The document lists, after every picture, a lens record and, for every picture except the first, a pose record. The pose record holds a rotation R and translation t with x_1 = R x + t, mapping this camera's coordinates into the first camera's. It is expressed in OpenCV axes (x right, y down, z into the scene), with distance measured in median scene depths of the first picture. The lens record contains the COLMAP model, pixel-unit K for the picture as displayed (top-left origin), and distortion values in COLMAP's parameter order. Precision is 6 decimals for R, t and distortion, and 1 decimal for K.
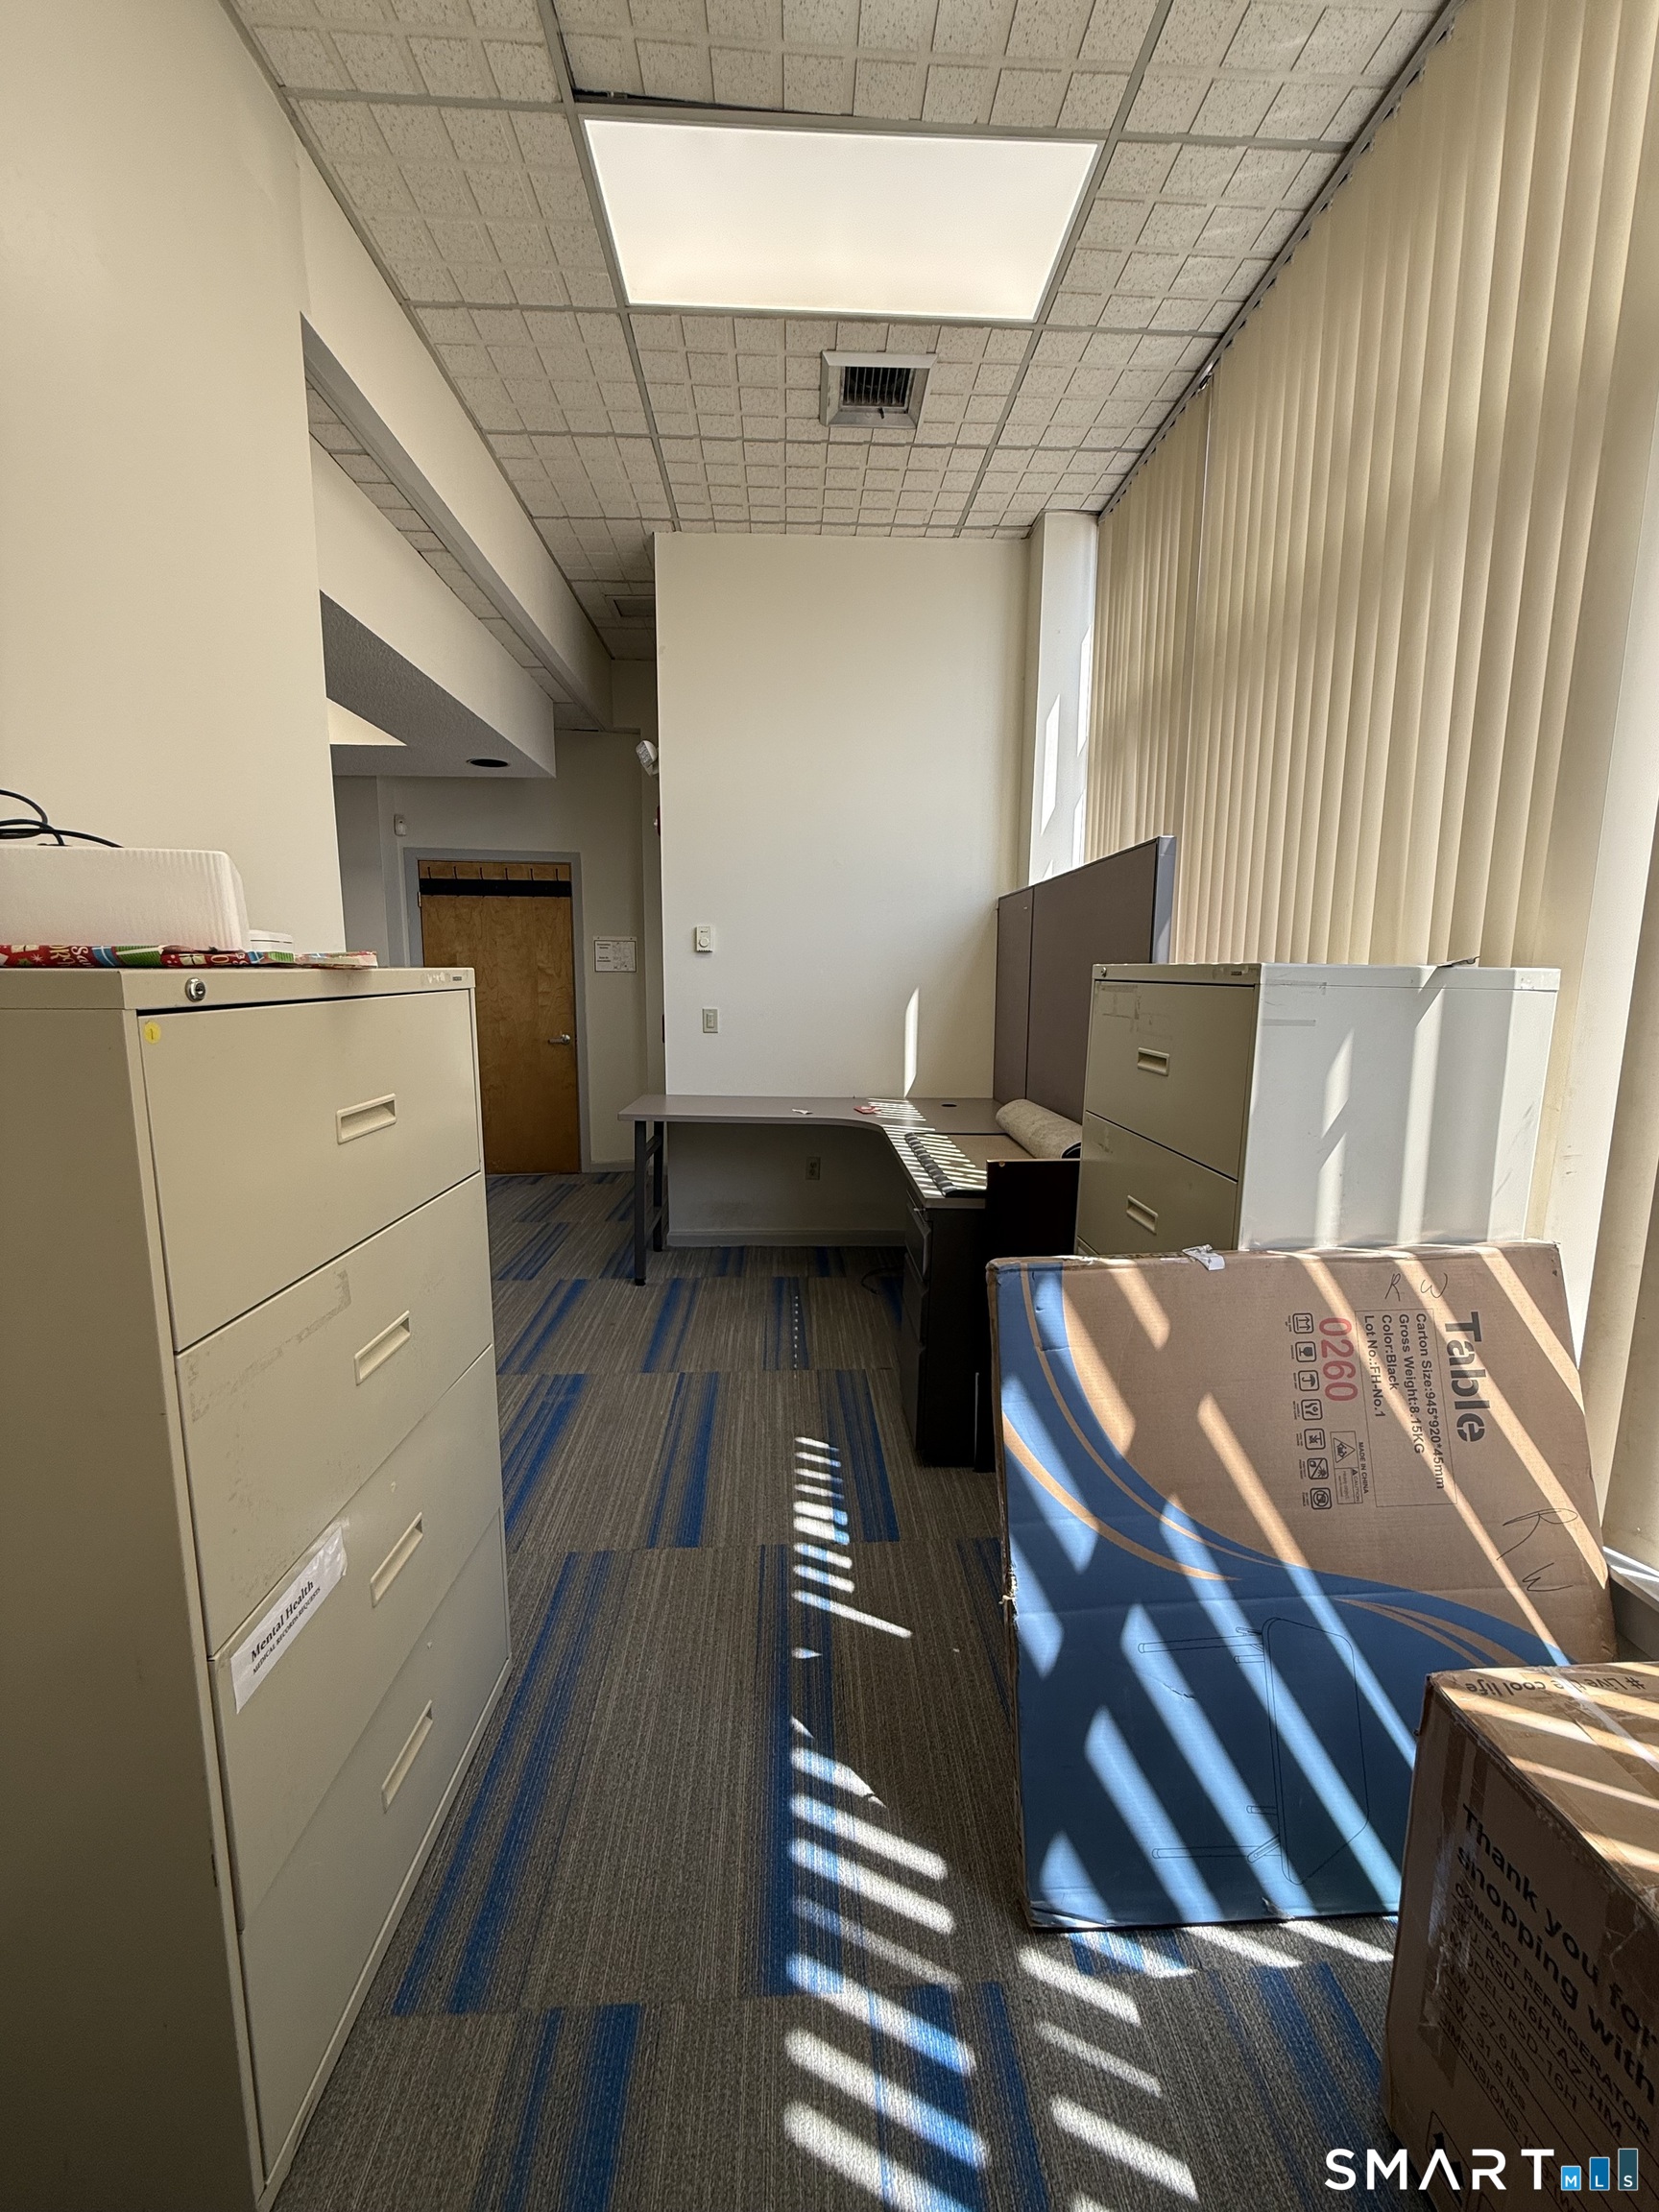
lens RADIAL K [[886.7, 0, 832.8], [0, 886.7, 1100.0], [0, 0, 1]] dist [0.001119, 0.000121]
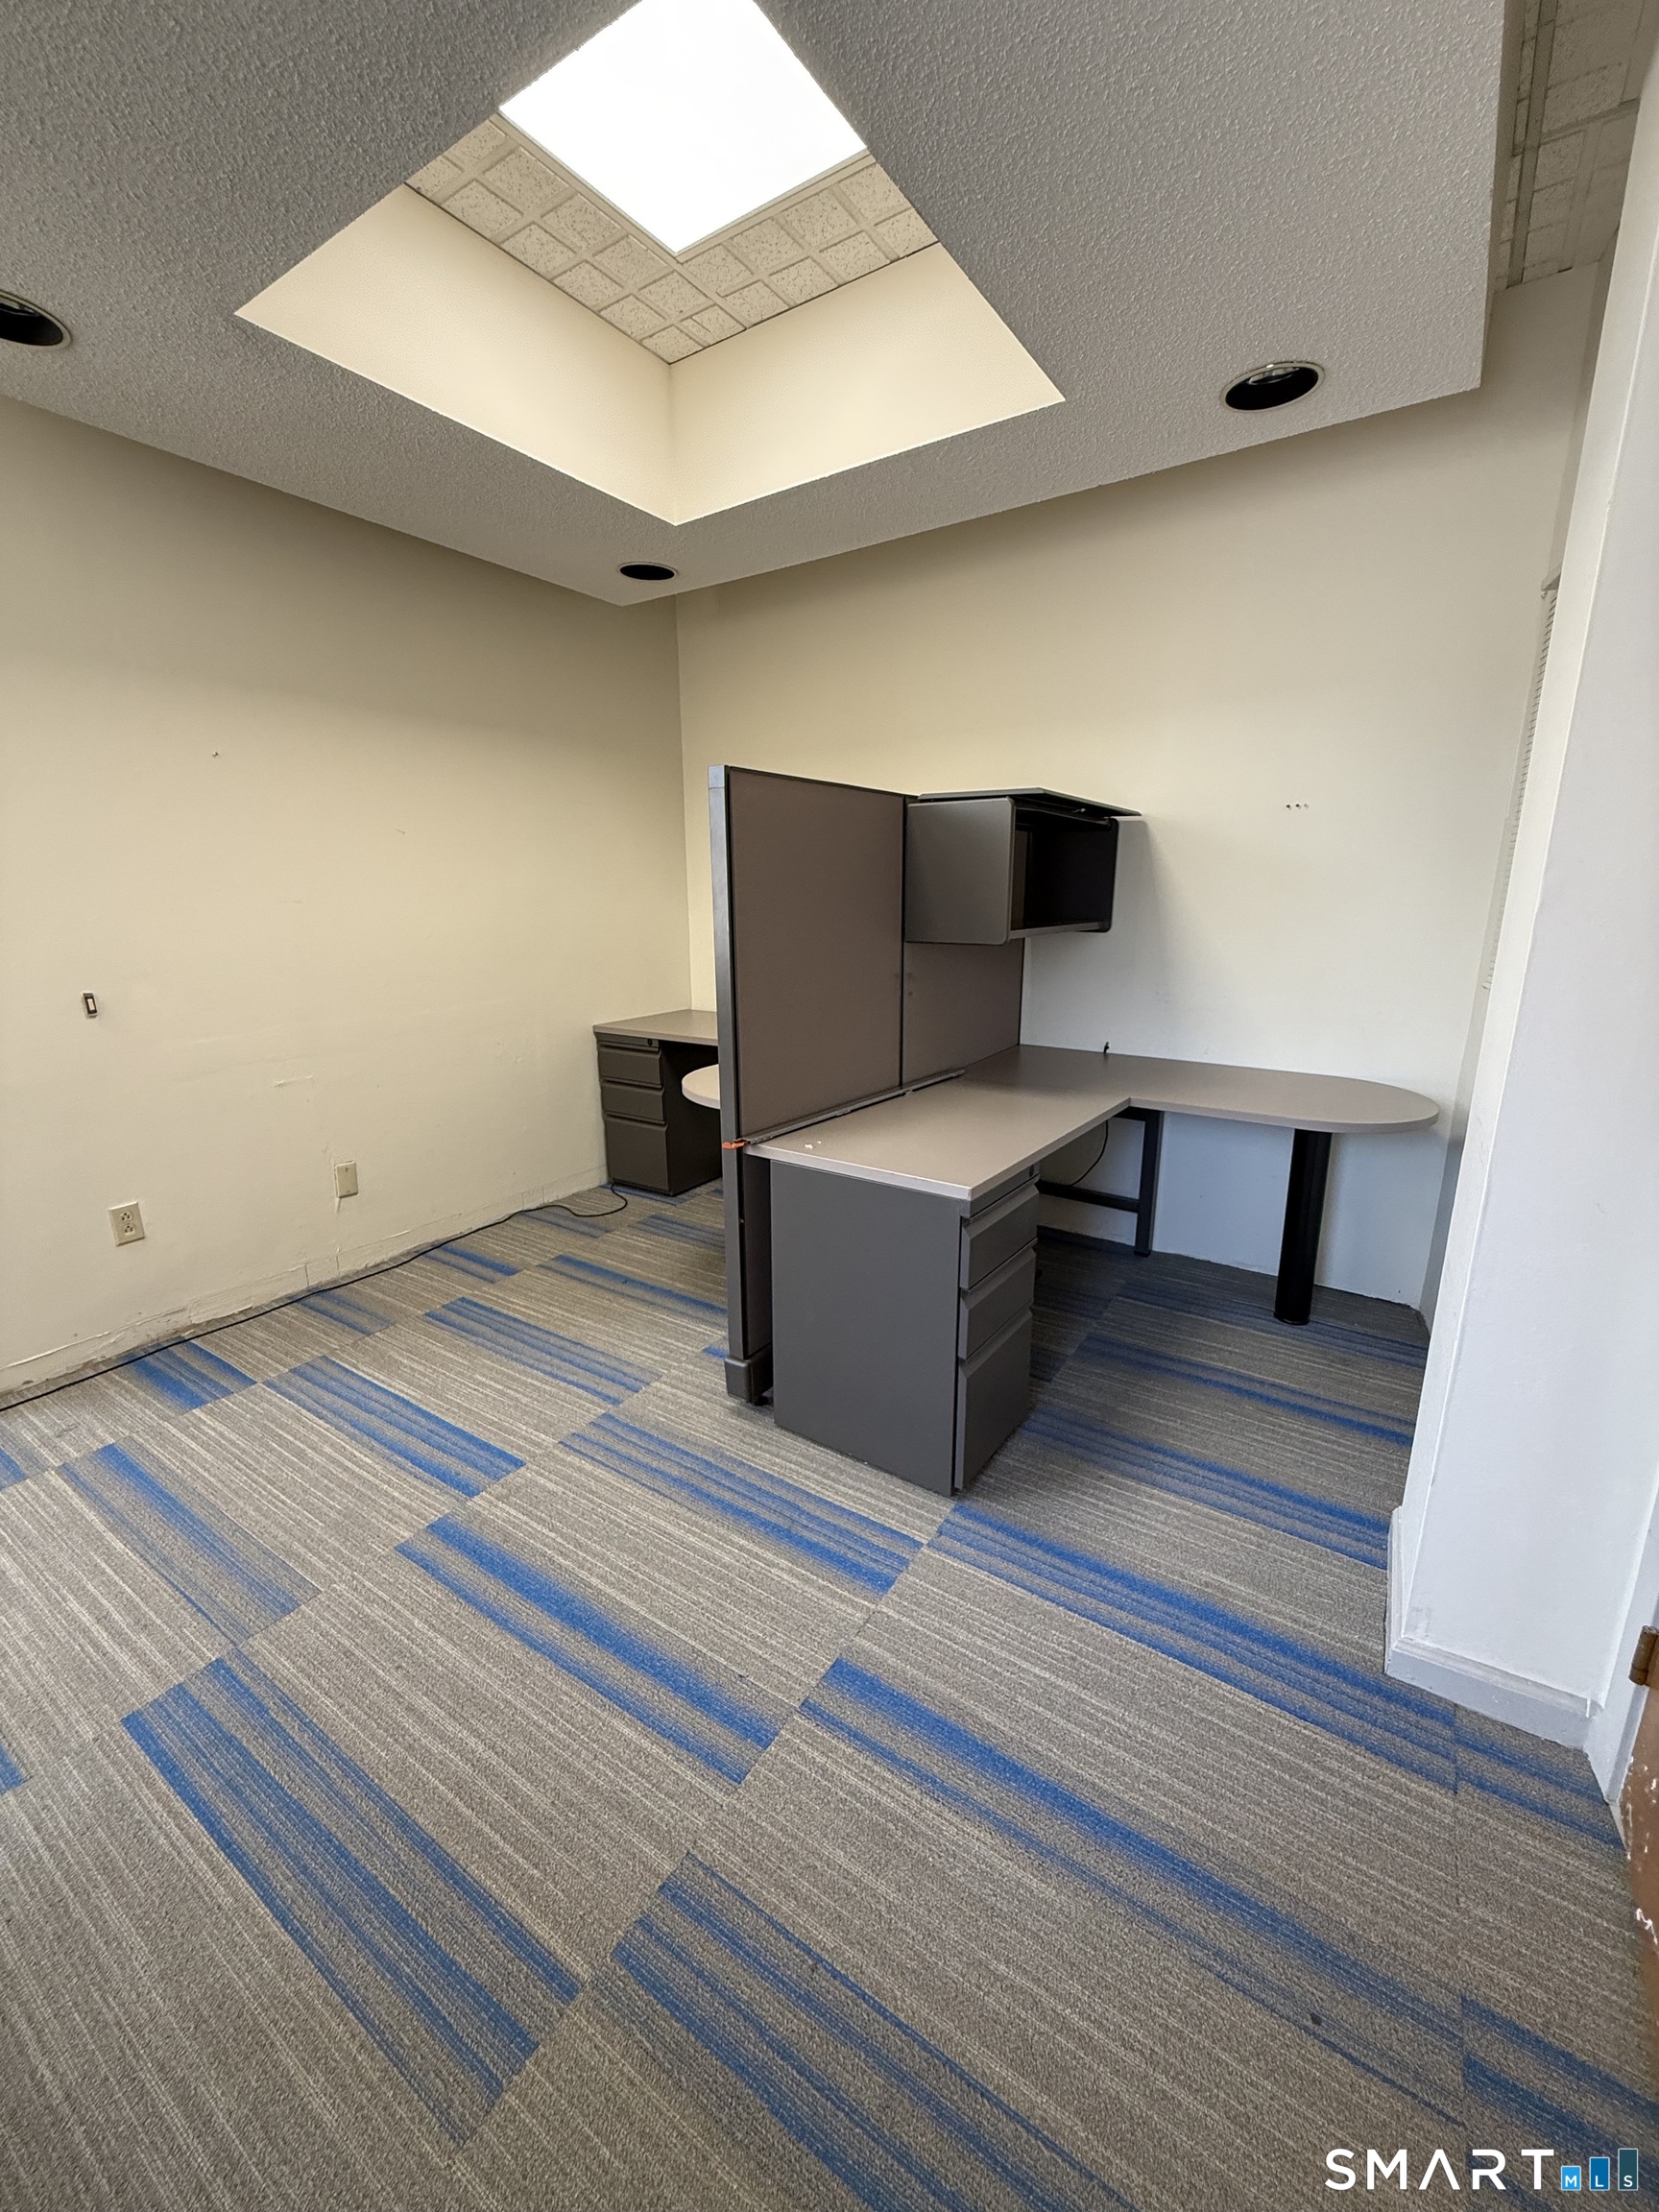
lens RADIAL K [[879.4, 0, 833.3], [0, 879.4, 1104.1], [0, 0, 1]] dist [-0.000171, 0.000216]
pose [[-0.592020, 0.190445, -0.783098, -0.326882], [-0.116748, 0.941163, 0.317146, -0.235421], [0.797422, 0.279183, -0.534953, 1.619416]]
